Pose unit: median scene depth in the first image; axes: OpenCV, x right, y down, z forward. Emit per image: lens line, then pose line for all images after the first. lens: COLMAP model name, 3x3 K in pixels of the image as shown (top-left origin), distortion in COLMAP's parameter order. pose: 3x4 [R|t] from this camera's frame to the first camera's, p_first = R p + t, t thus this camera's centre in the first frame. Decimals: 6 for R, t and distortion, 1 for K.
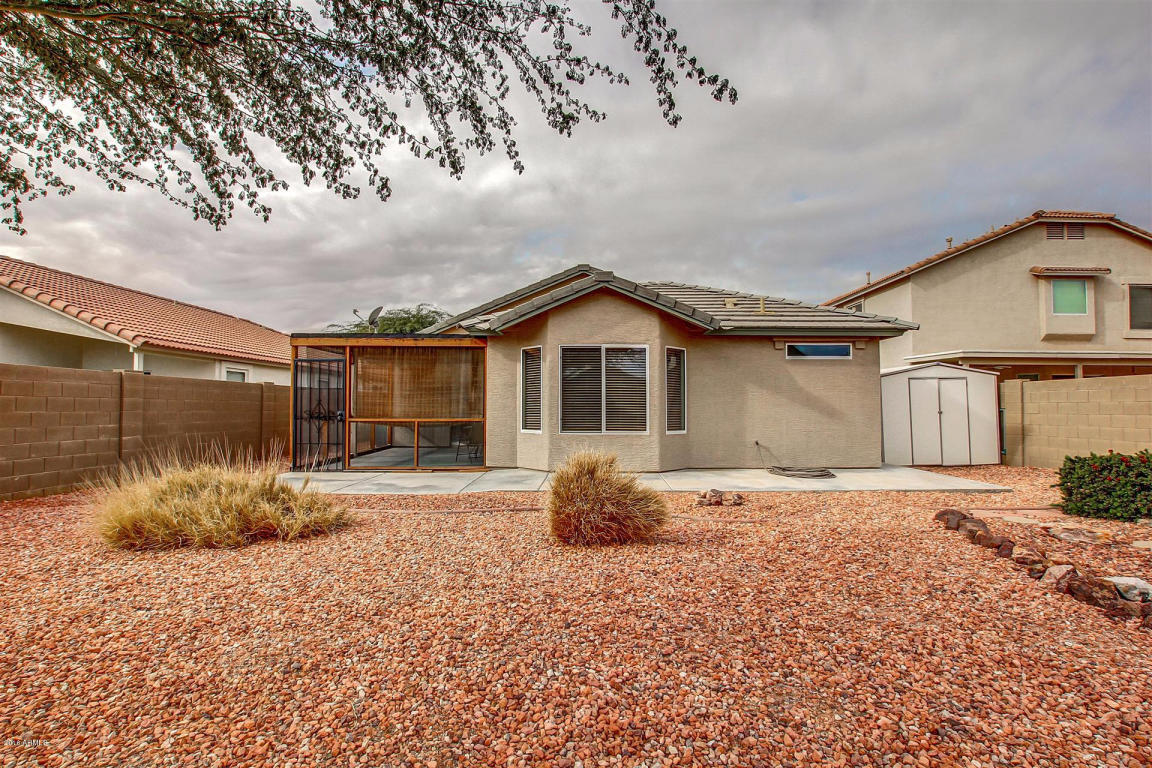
lens RADIAL K [[551.6, 0, 574.8], [0, 551.6, 392.4], [0, 0, 1]] dist [-0.033386, 0.005846]
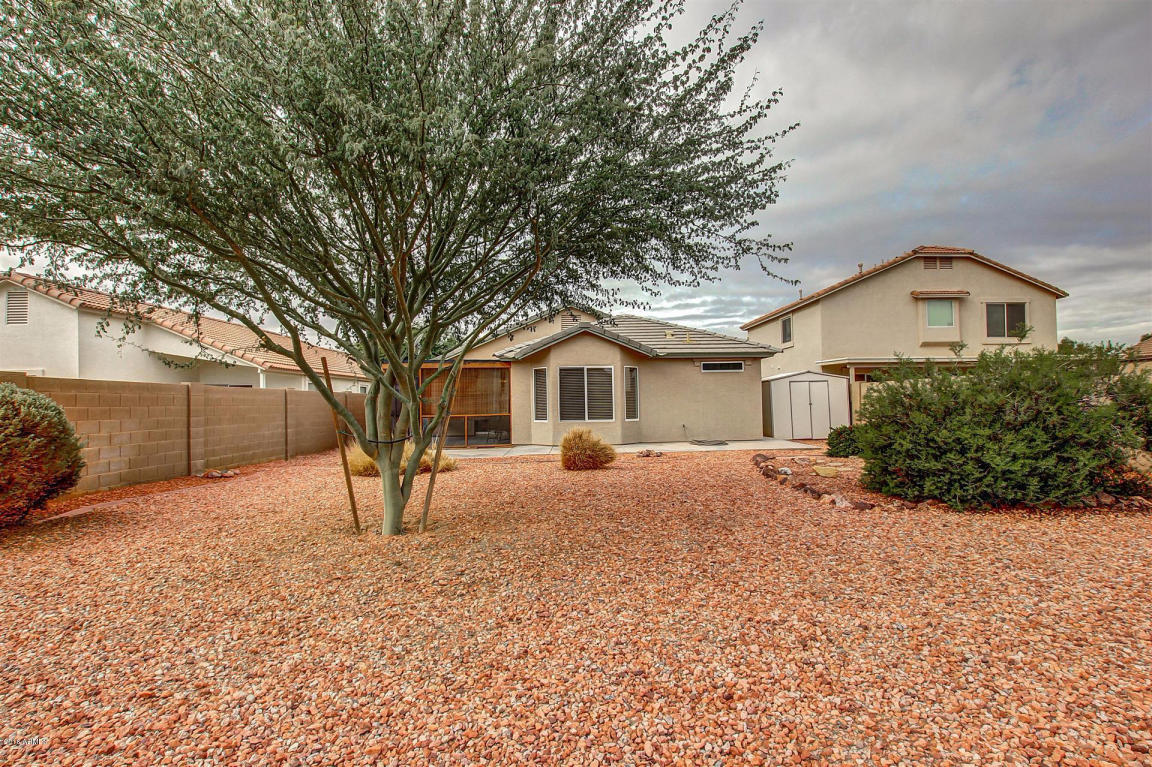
lens RADIAL K [[551.6, 0, 574.8], [0, 551.6, 391.9], [0, 0, 1]] dist [-0.033386, 0.005846]
pose [[0.999437, -0.018546, 0.027957, -0.023611], [0.018367, 0.999809, 0.006634, -0.021962], [-0.028075, -0.006117, 0.999587, -0.571169]]
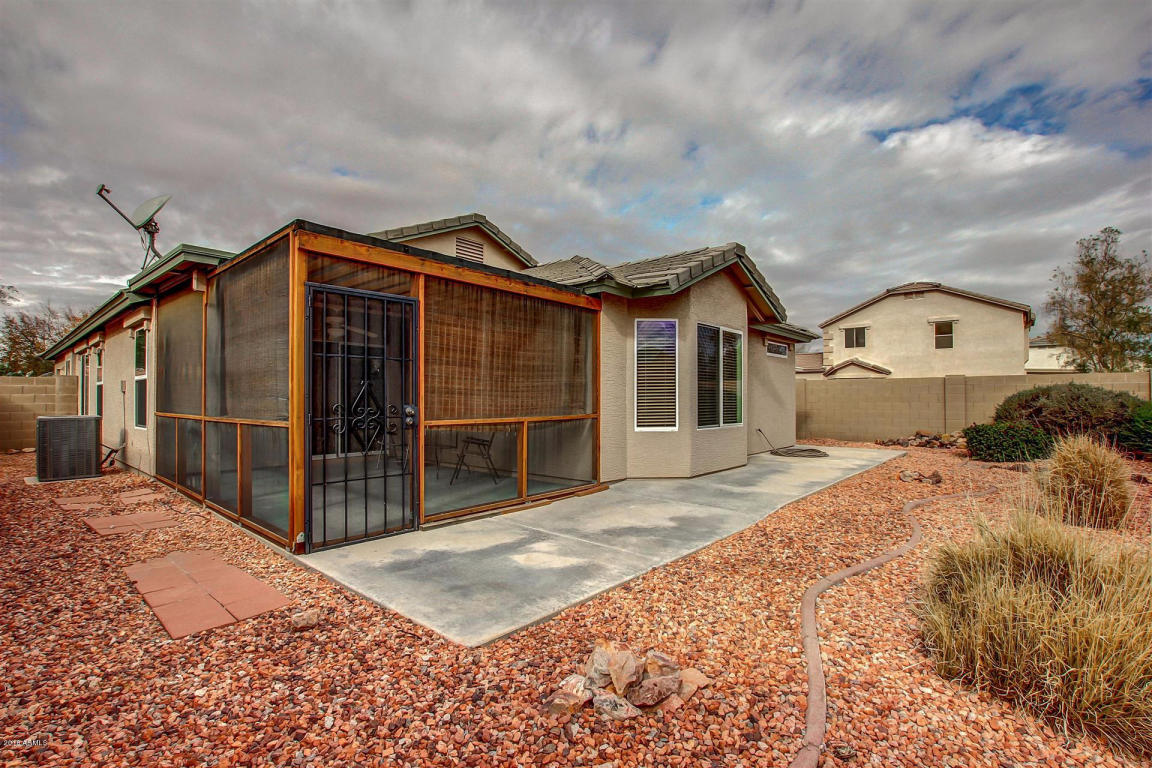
lens RADIAL K [[551.6, 0, 574.8], [0, 551.6, 392.4], [0, 0, 1]] dist [-0.033386, 0.005846]
pose [[0.620148, 0.007407, 0.784450, -0.729497], [-0.026197, 0.999593, 0.011271, 0.012650], [-0.784047, -0.027540, 0.620090, 0.598199]]
